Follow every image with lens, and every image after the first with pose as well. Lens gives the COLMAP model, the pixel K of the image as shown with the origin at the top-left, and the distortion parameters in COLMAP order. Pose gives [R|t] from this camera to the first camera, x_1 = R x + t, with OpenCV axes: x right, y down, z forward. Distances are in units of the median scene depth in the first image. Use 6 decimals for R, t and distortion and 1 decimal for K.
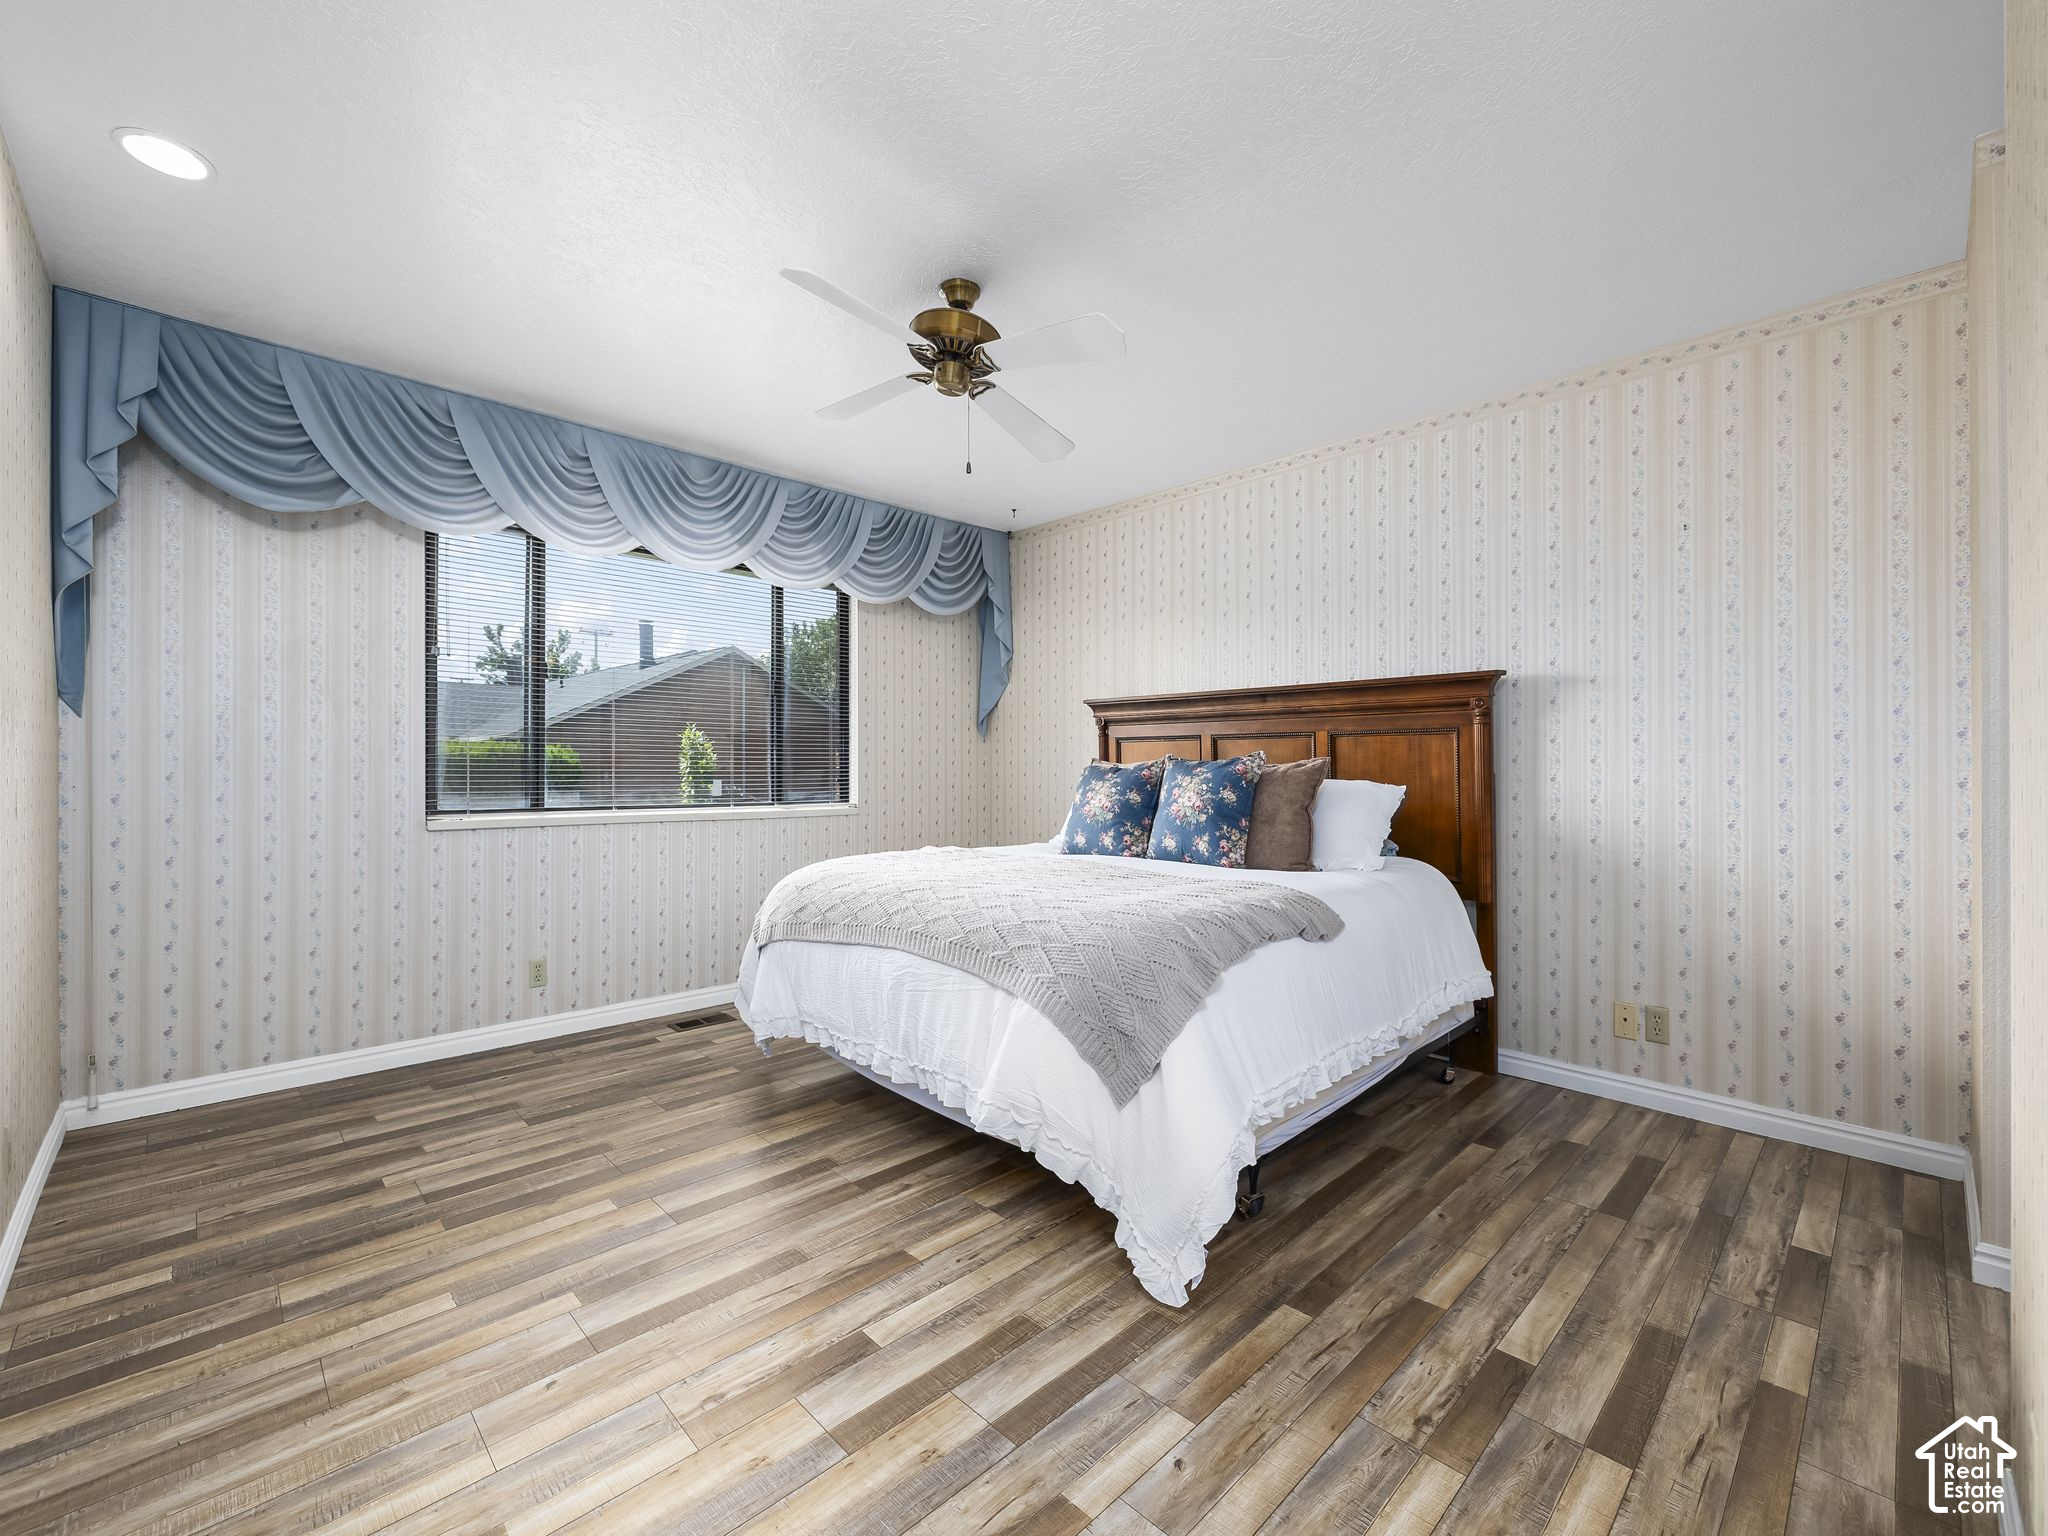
lens RADIAL K [[861.5, 0, 1011.3], [0, 861.5, 770.2], [0, 0, 1]] dist [-0.003113, -0.000118]
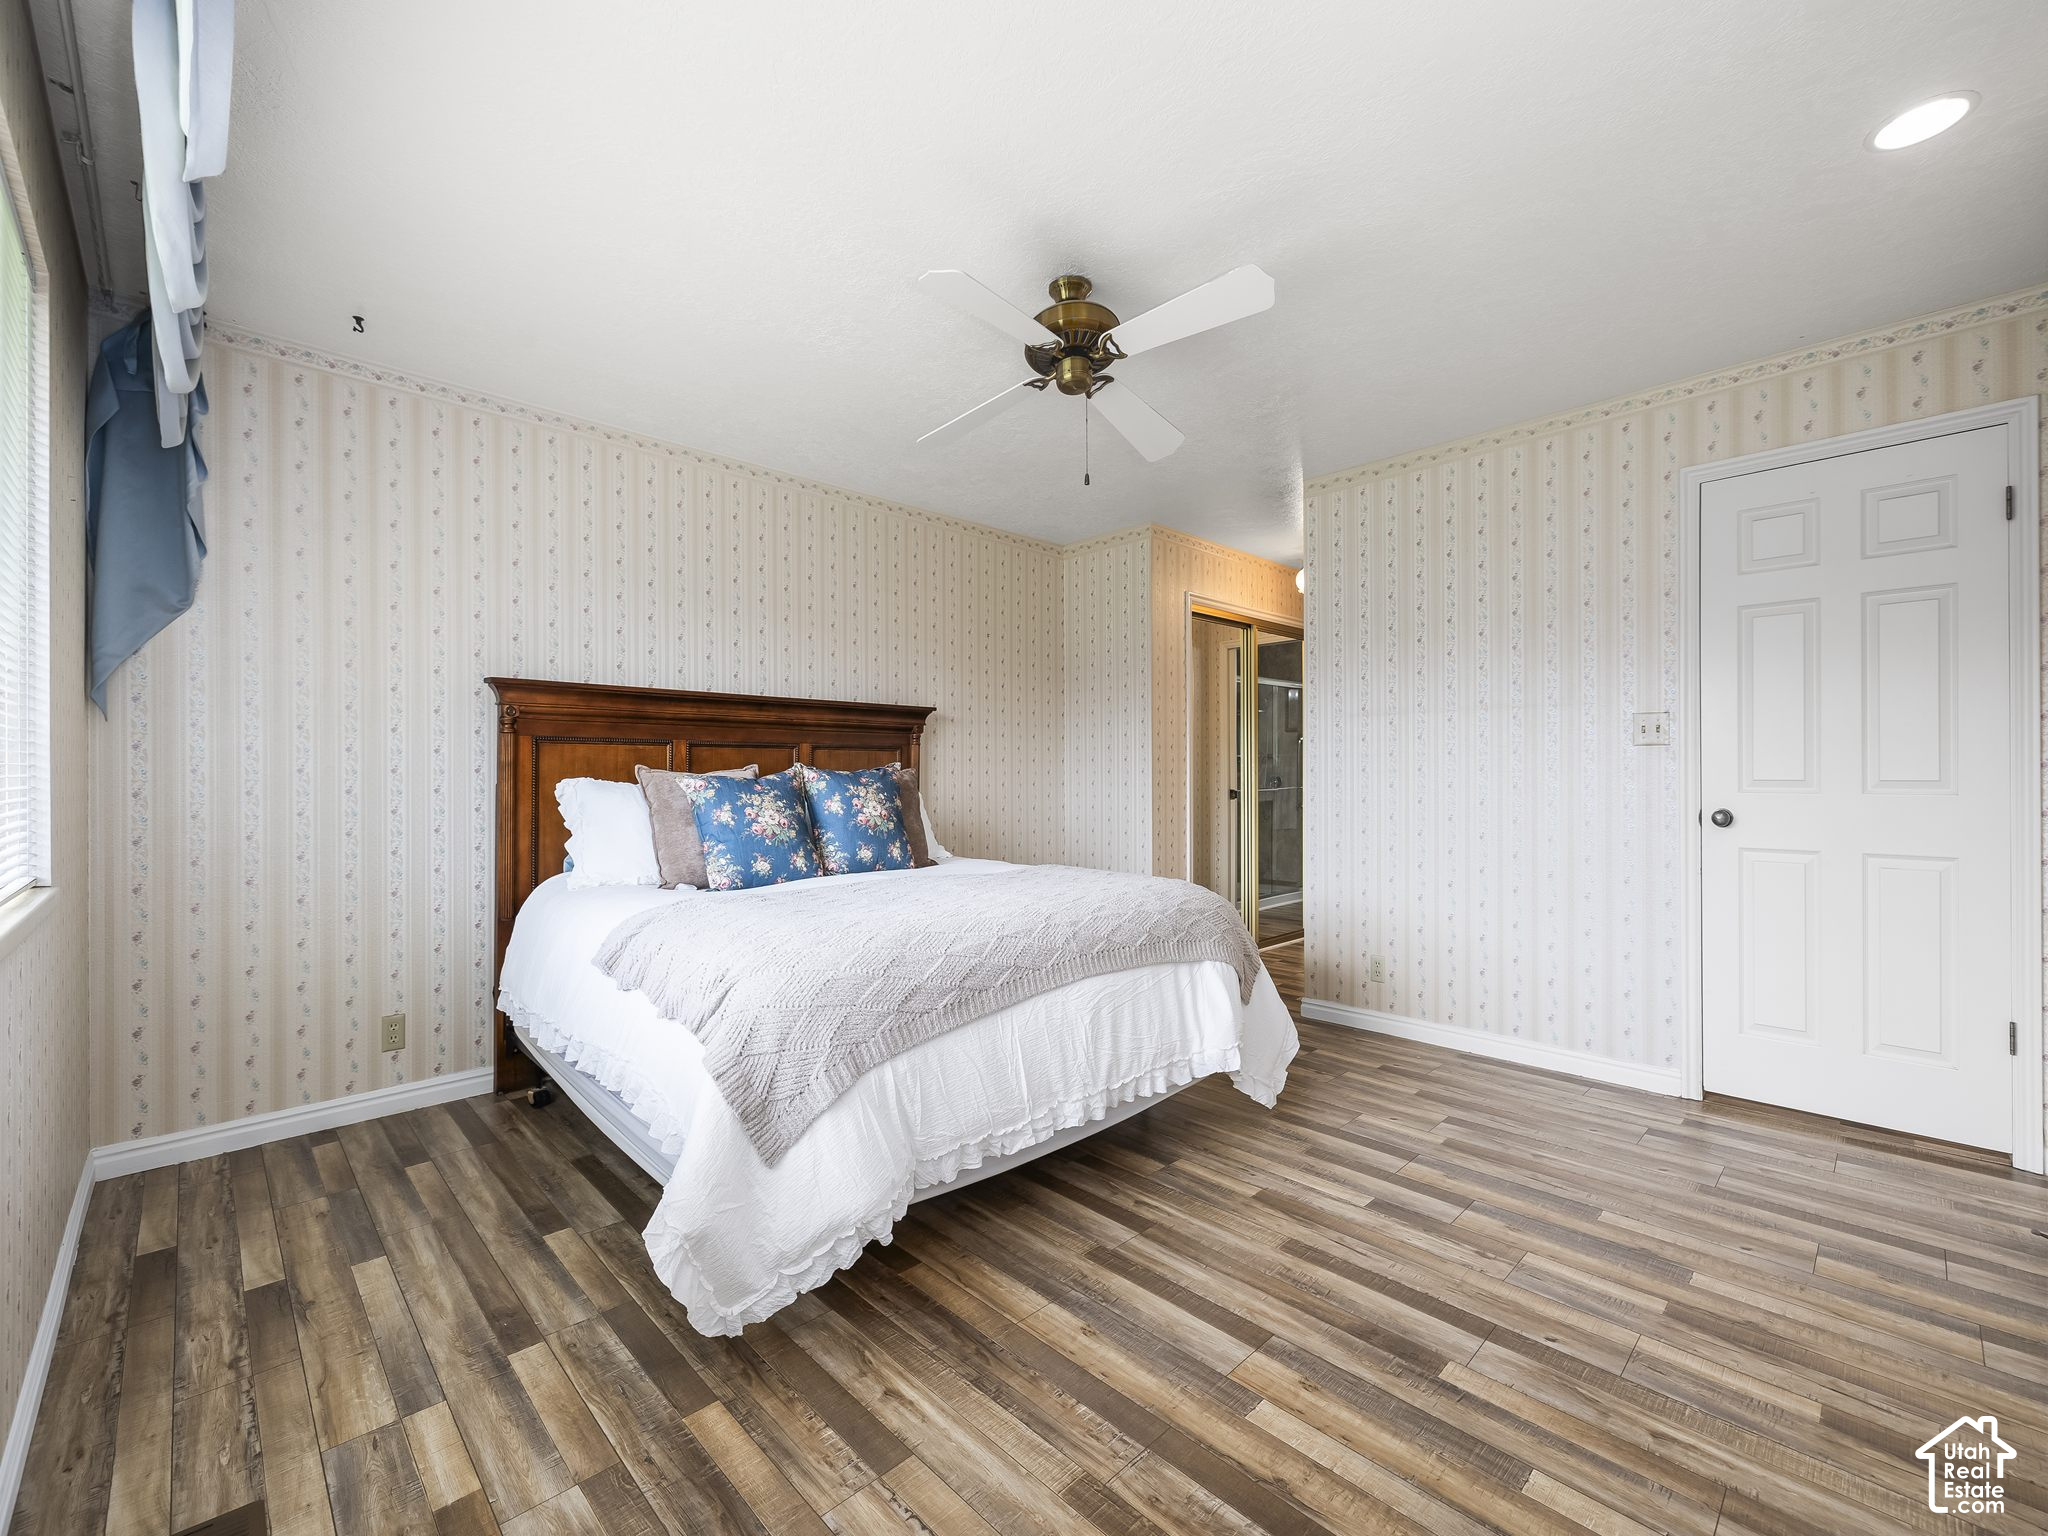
lens RADIAL K [[861.5, 0, 1014.9], [0, 861.5, 778.5], [0, 0, 1]] dist [-0.003113, -0.000118]
pose [[-0.003649, -0.006064, 0.999975, -1.342487], [0.005380, 0.999967, 0.006083, -0.012186], [-0.999979, 0.005402, -0.003616, 1.389507]]
